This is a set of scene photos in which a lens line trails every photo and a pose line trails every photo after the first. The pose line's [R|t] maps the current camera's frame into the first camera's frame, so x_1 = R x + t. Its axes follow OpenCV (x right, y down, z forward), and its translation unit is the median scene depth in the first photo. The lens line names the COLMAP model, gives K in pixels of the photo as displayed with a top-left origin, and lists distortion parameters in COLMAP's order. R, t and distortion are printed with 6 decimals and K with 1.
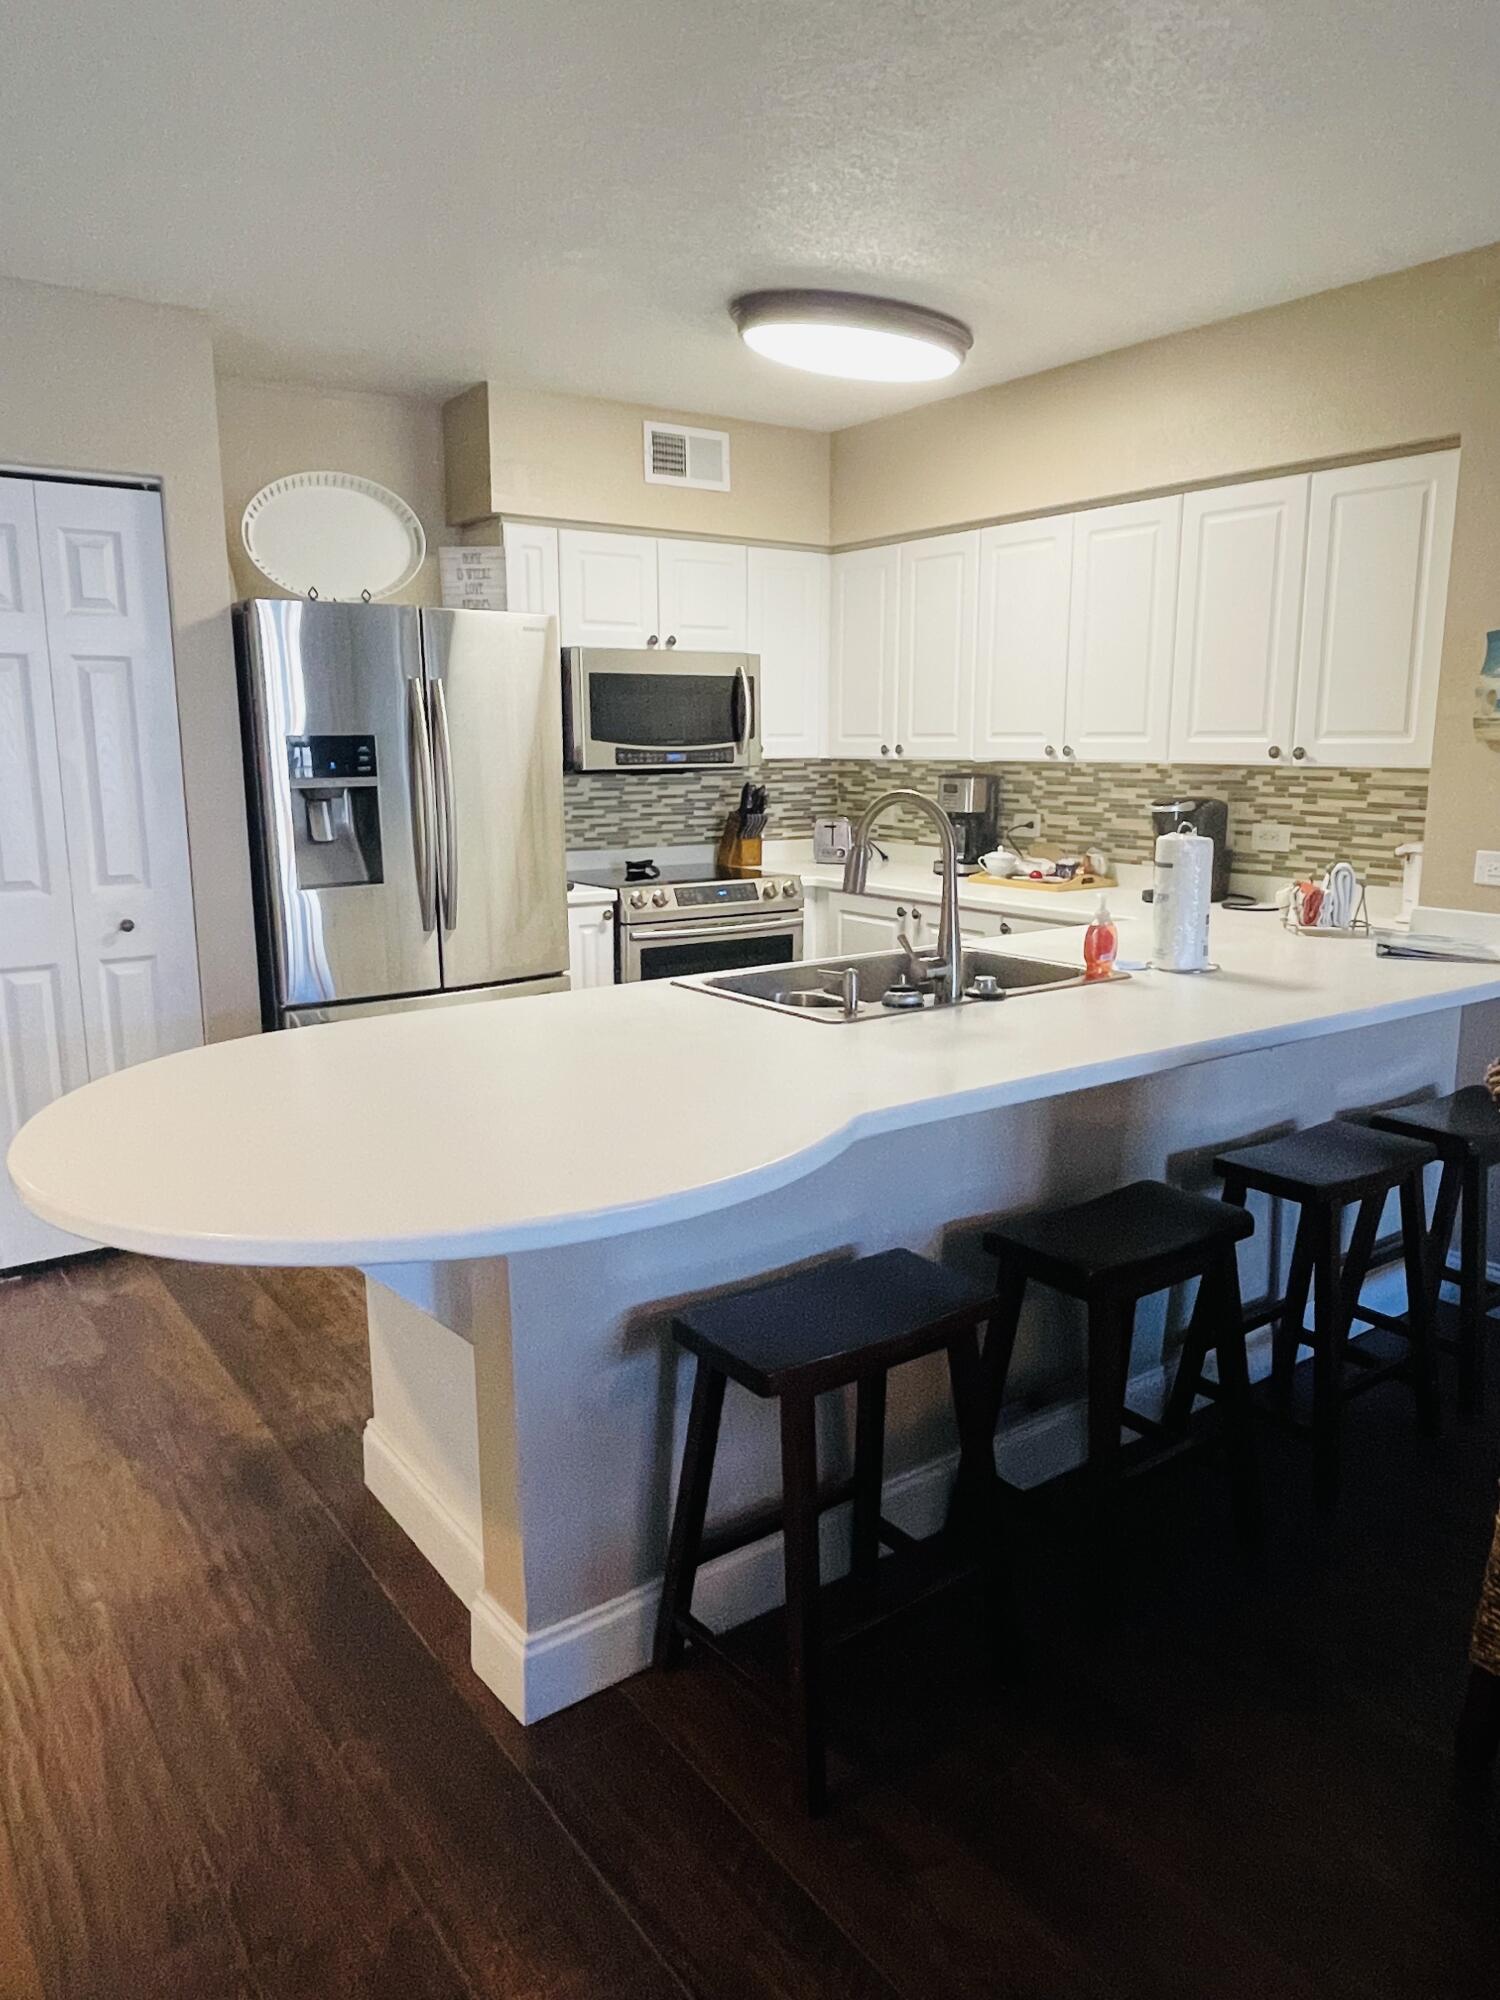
lens RADIAL K [[1351.5, 0, 734.7], [0, 1351.5, 1003.6], [0, 0, 1]] dist [0.025343, -0.052562]
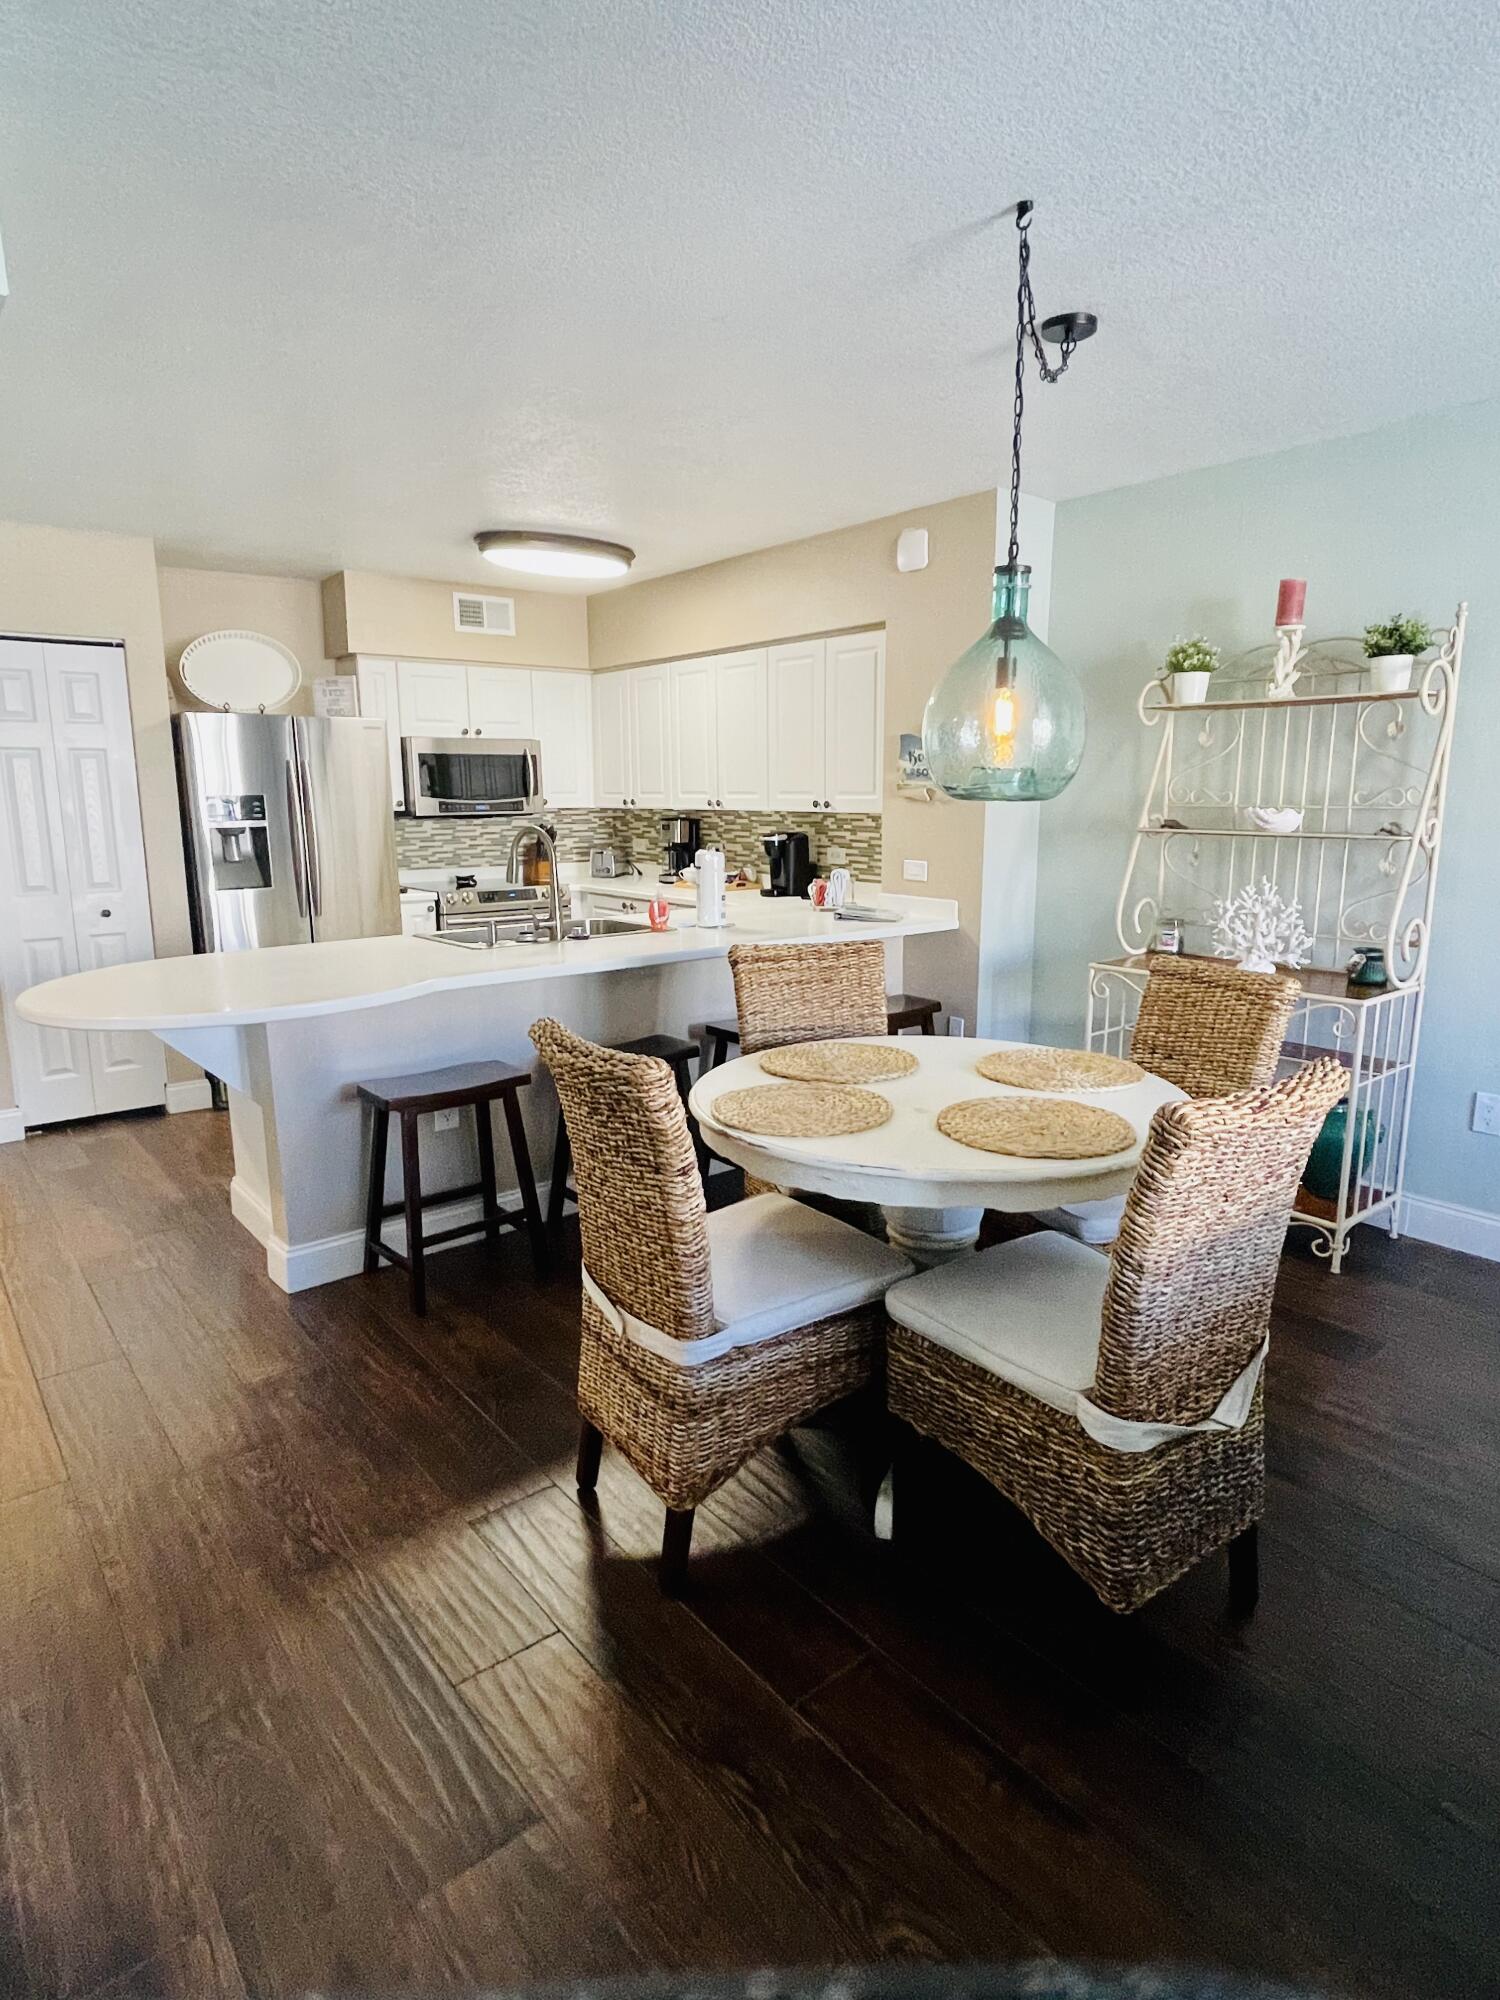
lens RADIAL K [[1135.5, 0, 744.1], [0, 1135.5, 1000.3], [0, 0, 1]] dist [0.003324, 0.001912]
pose [[0.998603, -0.012492, 0.051347, 0.197698], [0.013038, 0.999862, -0.010318, 0.057929], [-0.051211, 0.010973, 0.998628, -0.322963]]
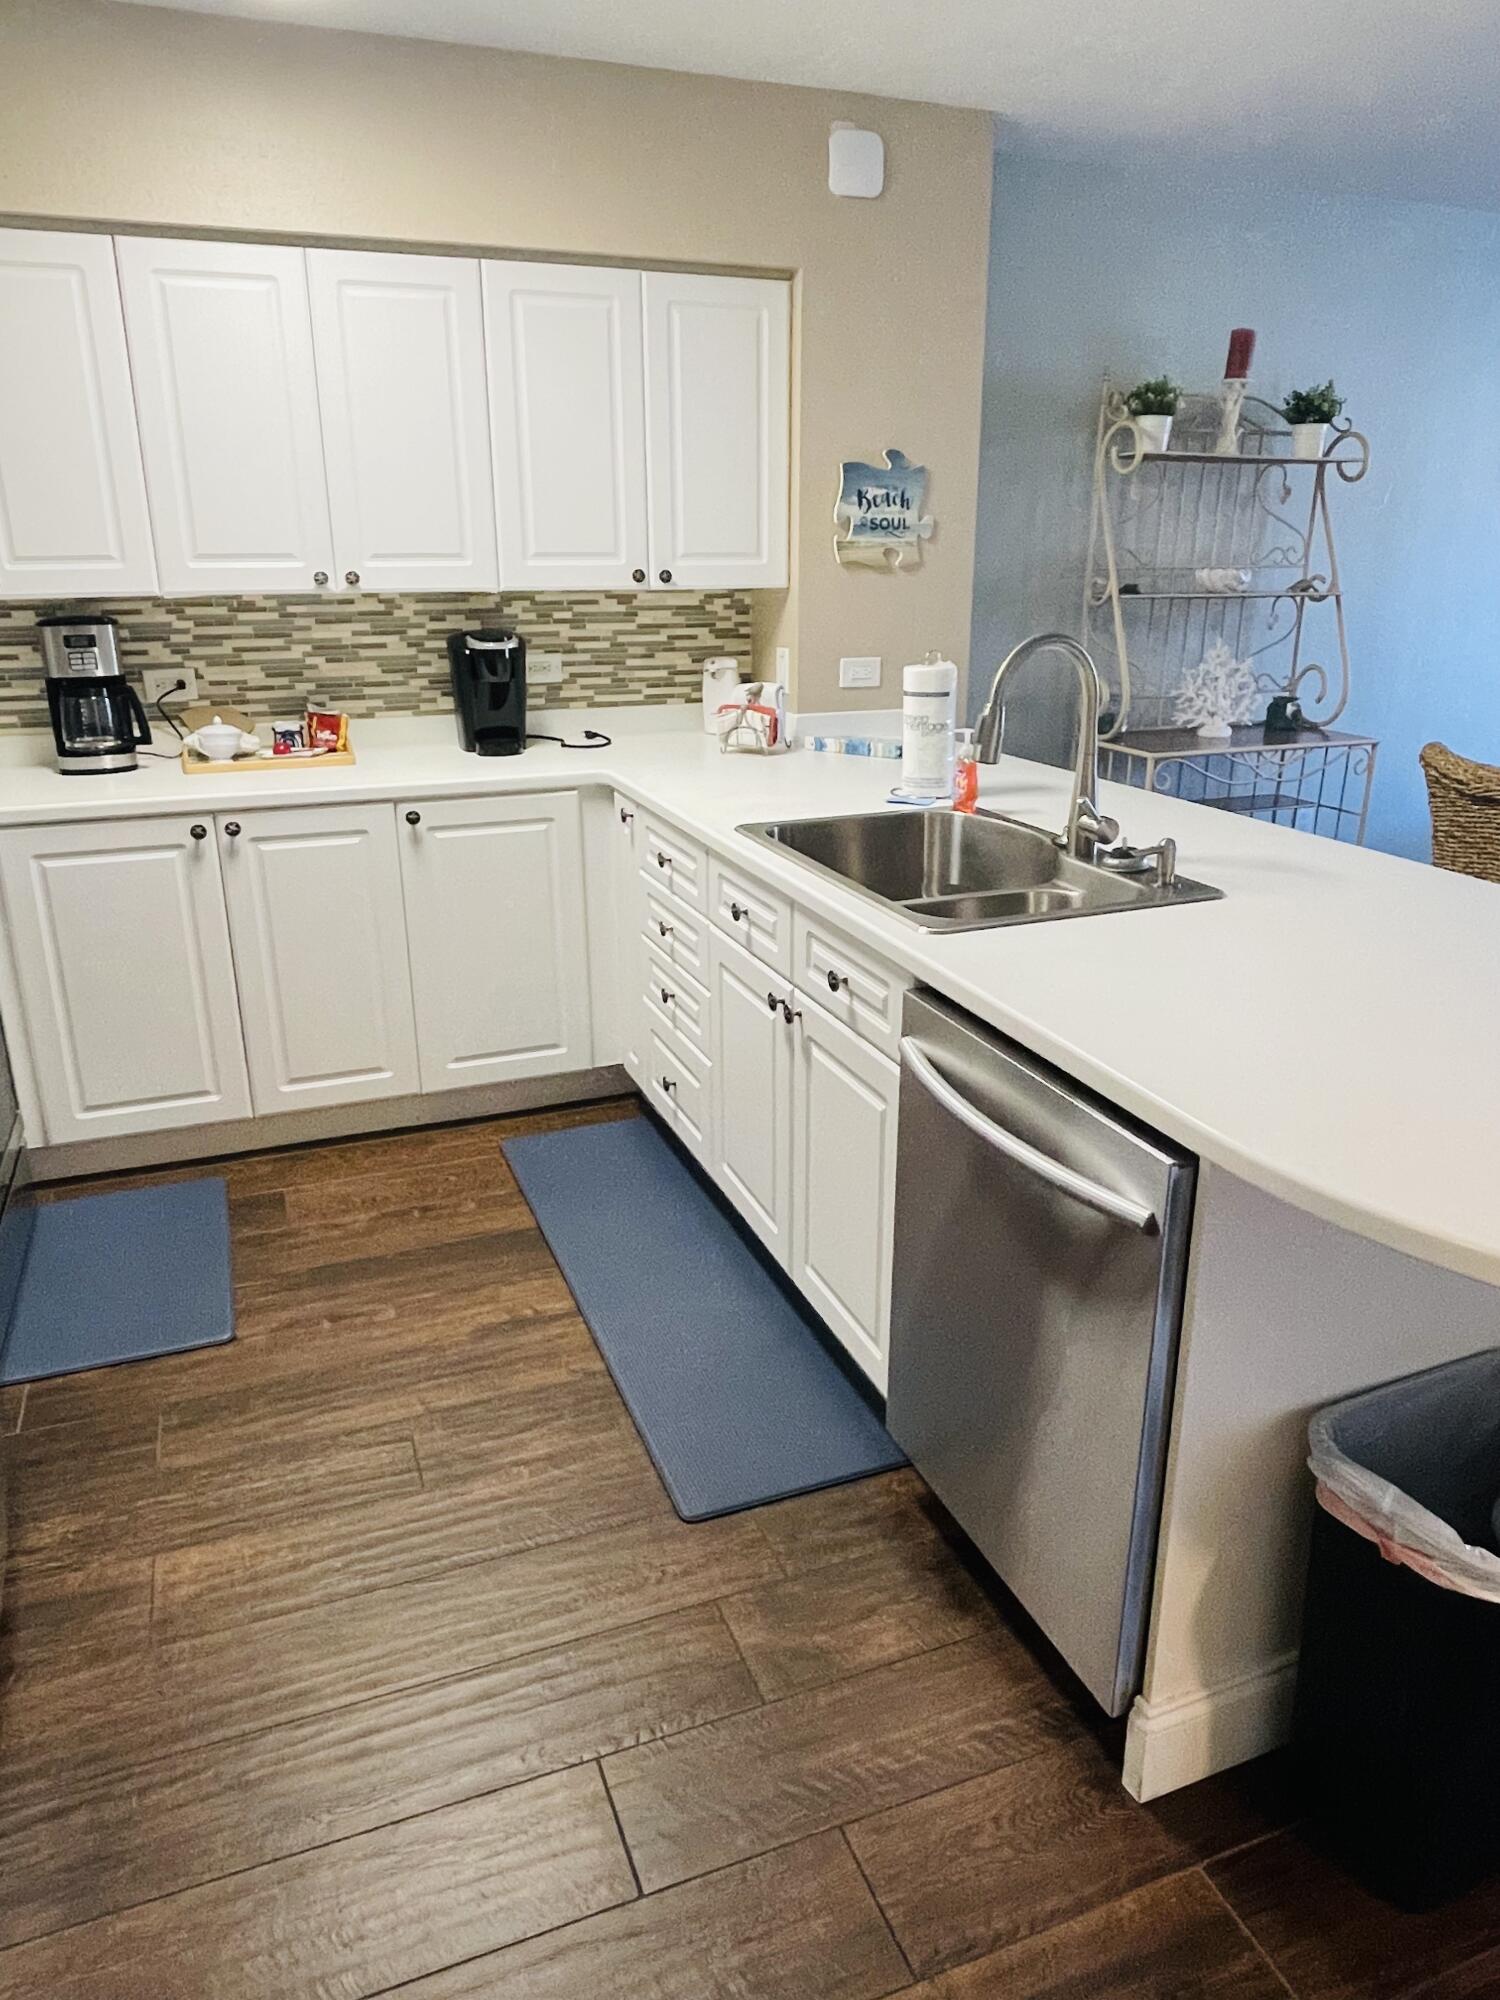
lens RADIAL K [[1351.5, 0, 745.2], [0, 1351.5, 965.2], [0, 0, 1]] dist [0.025343, -0.052562]
pose [[0.235591, -0.286829, 0.928561, -0.460992], [0.189448, 0.950680, 0.245596, -0.120752], [-0.953209, 0.118054, 0.278311, 0.581544]]
